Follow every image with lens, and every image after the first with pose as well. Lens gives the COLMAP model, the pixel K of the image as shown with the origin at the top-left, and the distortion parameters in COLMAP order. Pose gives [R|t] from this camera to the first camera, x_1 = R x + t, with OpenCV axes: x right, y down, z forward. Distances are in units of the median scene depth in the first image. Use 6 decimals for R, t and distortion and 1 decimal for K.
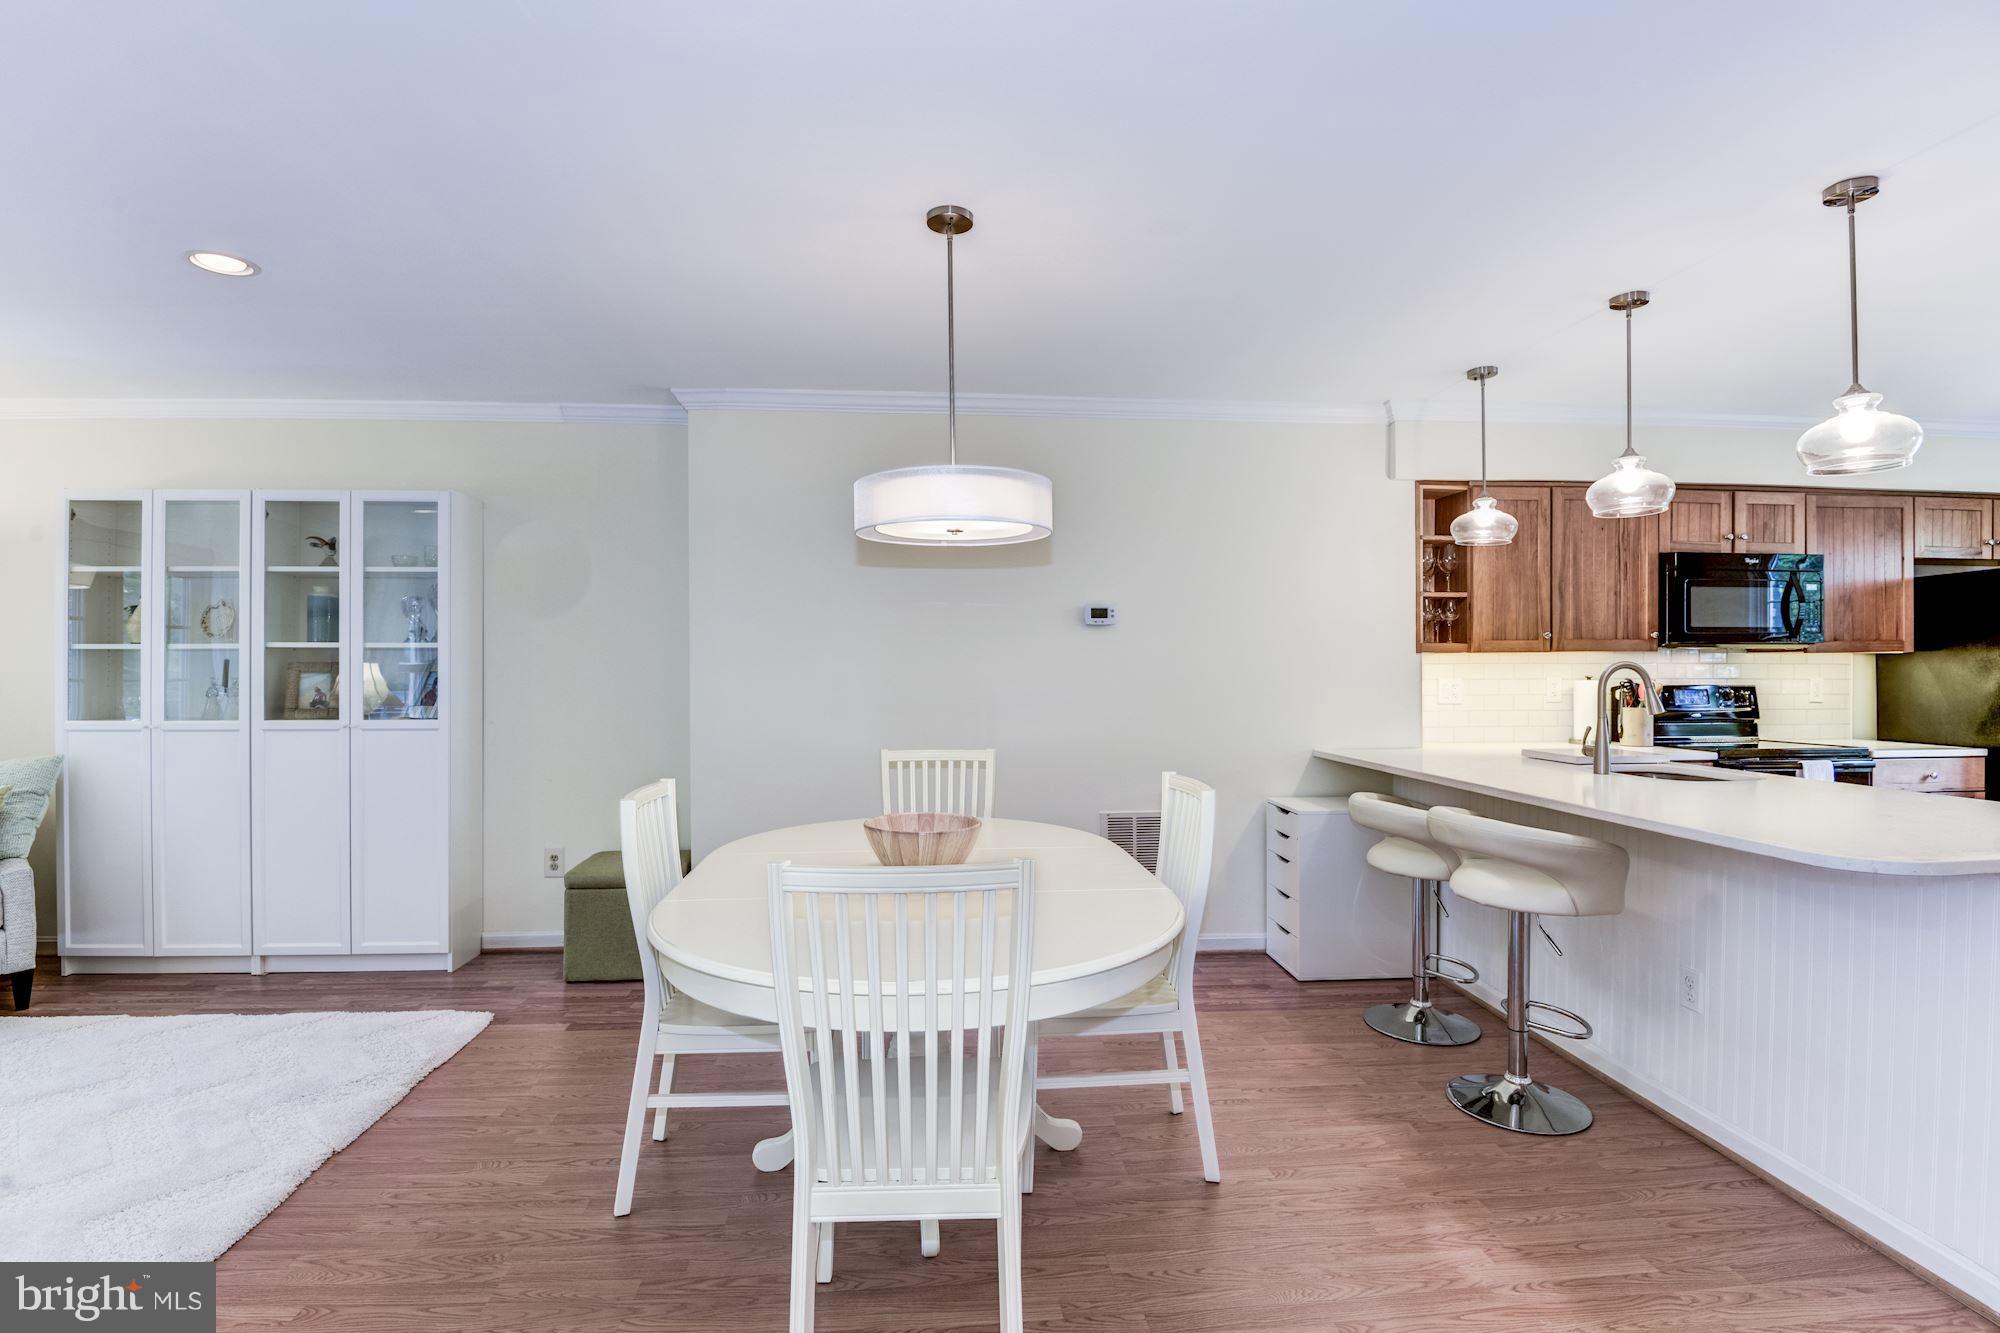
lens RADIAL K [[925.4, 0, 997.8], [0, 925.4, 668.6], [0, 0, 1]] dist [-0.004942, -0.015977]
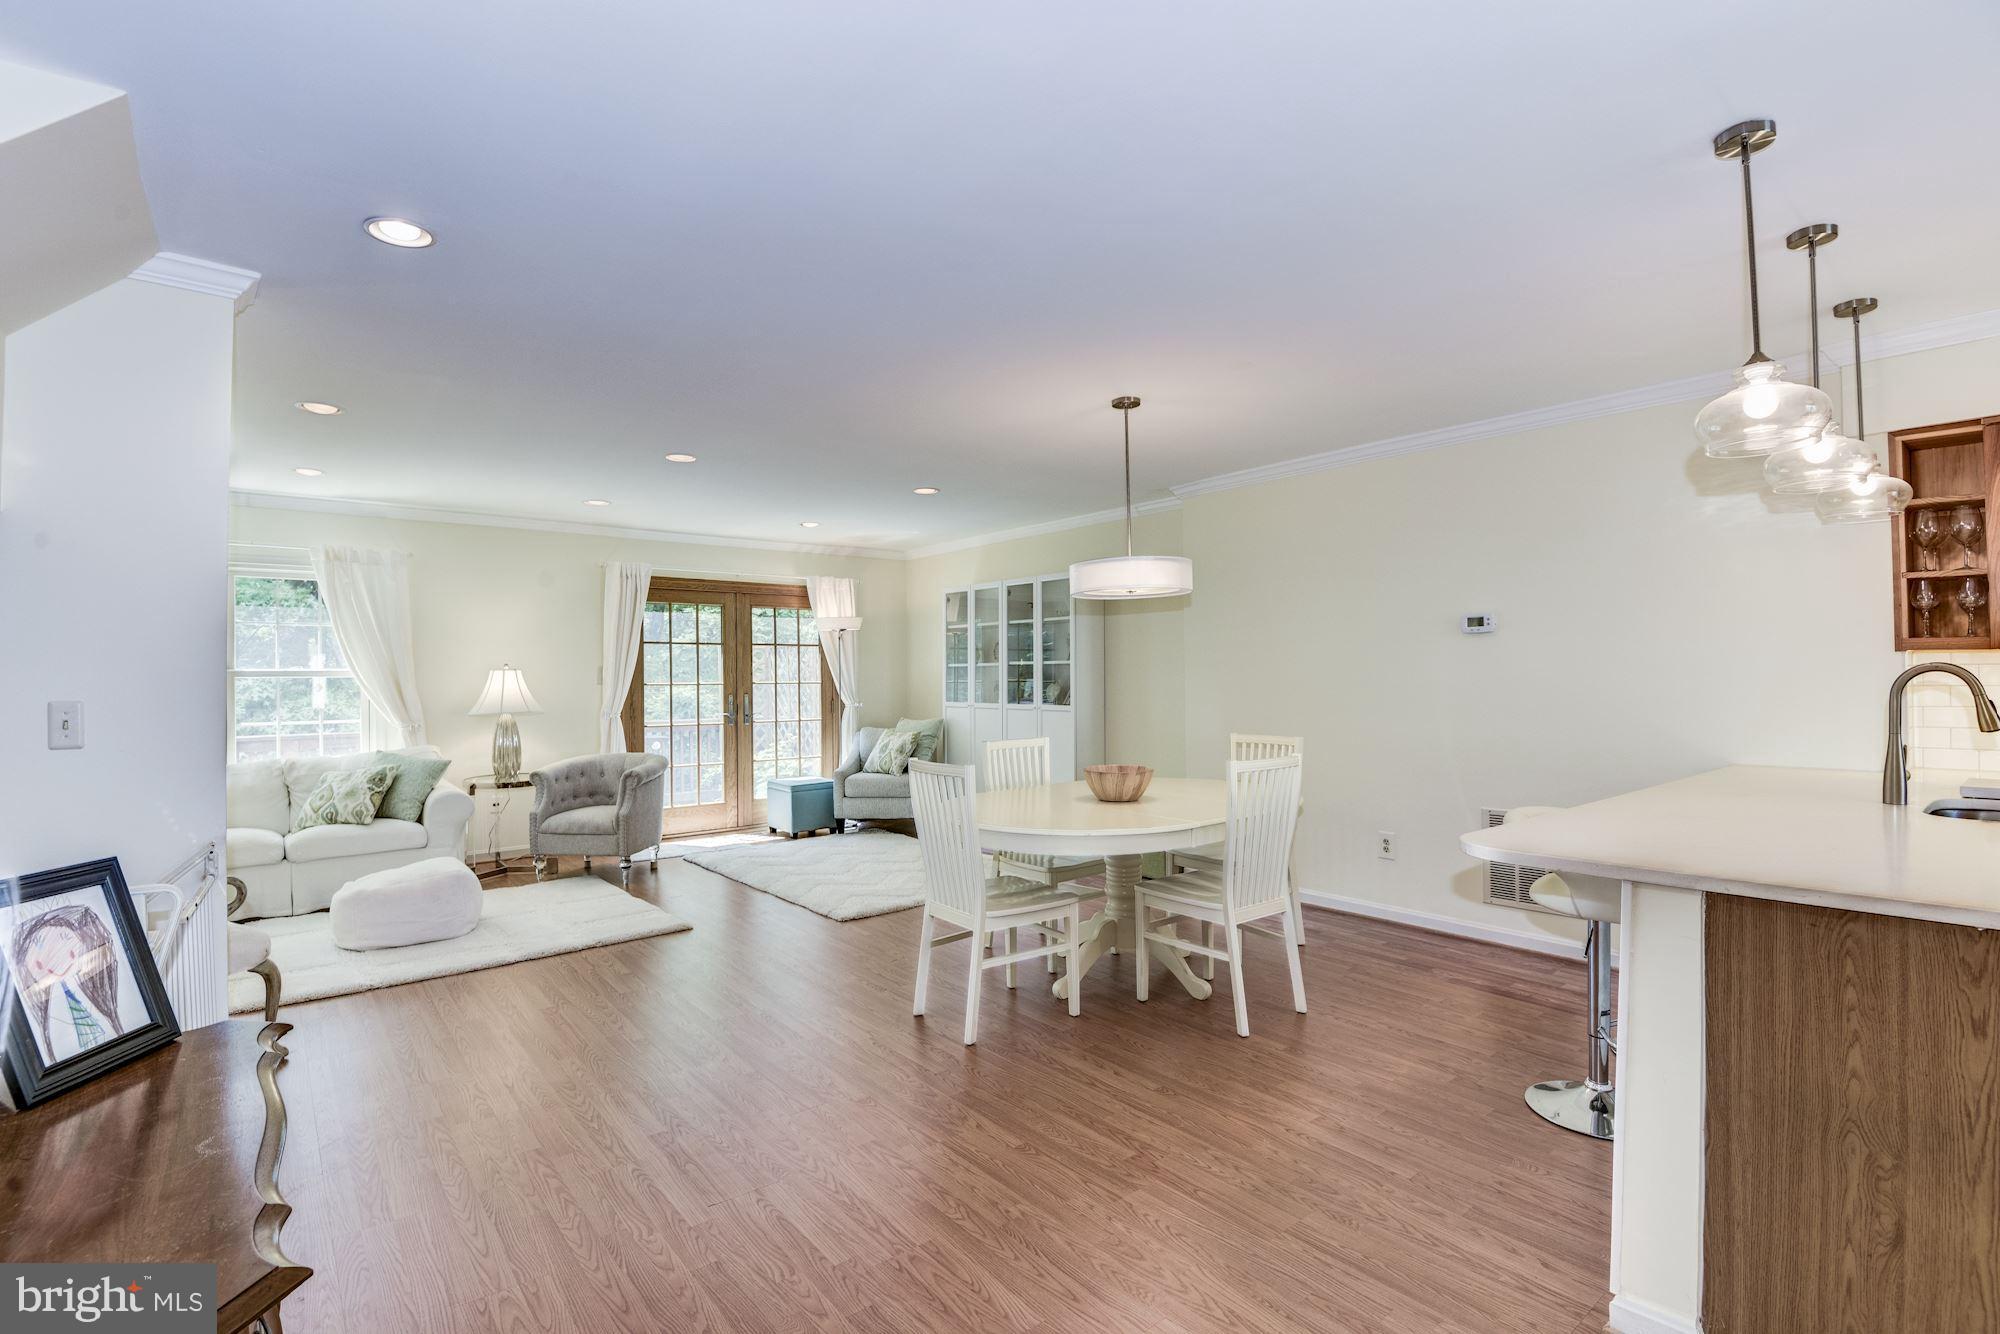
lens RADIAL K [[916.4, 0, 996.5], [0, 916.4, 669.2], [0, 0, 1]] dist [0.001446, -0.022074]
pose [[0.559385, -0.009065, -0.828858, 0.657291], [0.007195, 0.999956, -0.006080, -0.002678], [0.828876, -0.002563, 0.559426, -0.056115]]
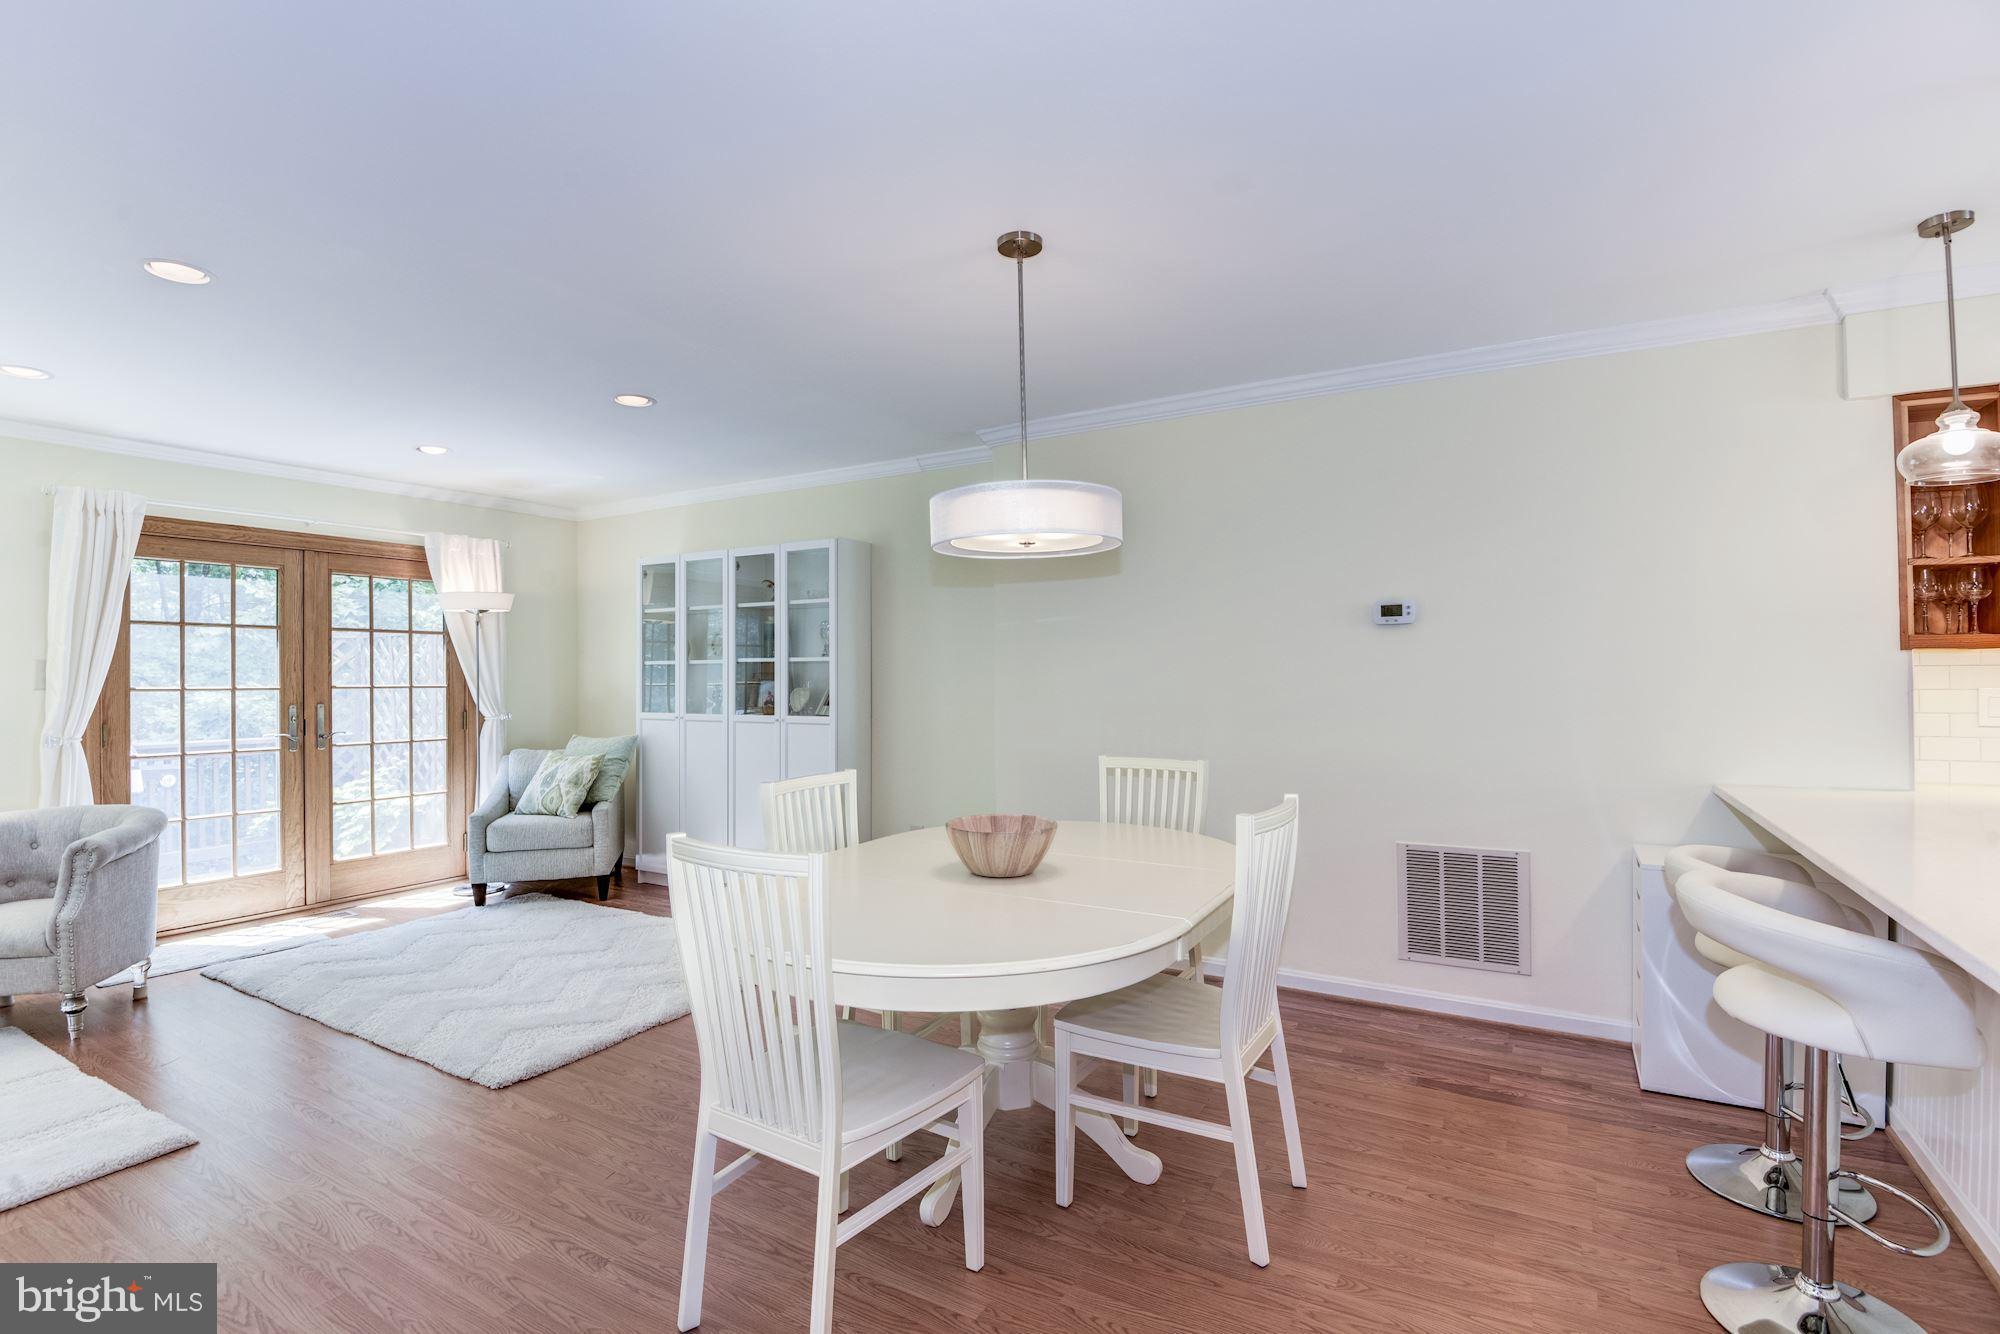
lens RADIAL K [[925.4, 0, 997.8], [0, 925.4, 669.1], [0, 0, 1]] dist [-0.004942, -0.015977]
pose [[0.815500, -0.007336, -0.578710, 0.298748], [0.004773, 0.999971, -0.005950, -0.002218], [0.578737, 0.002090, 0.815512, 0.079537]]
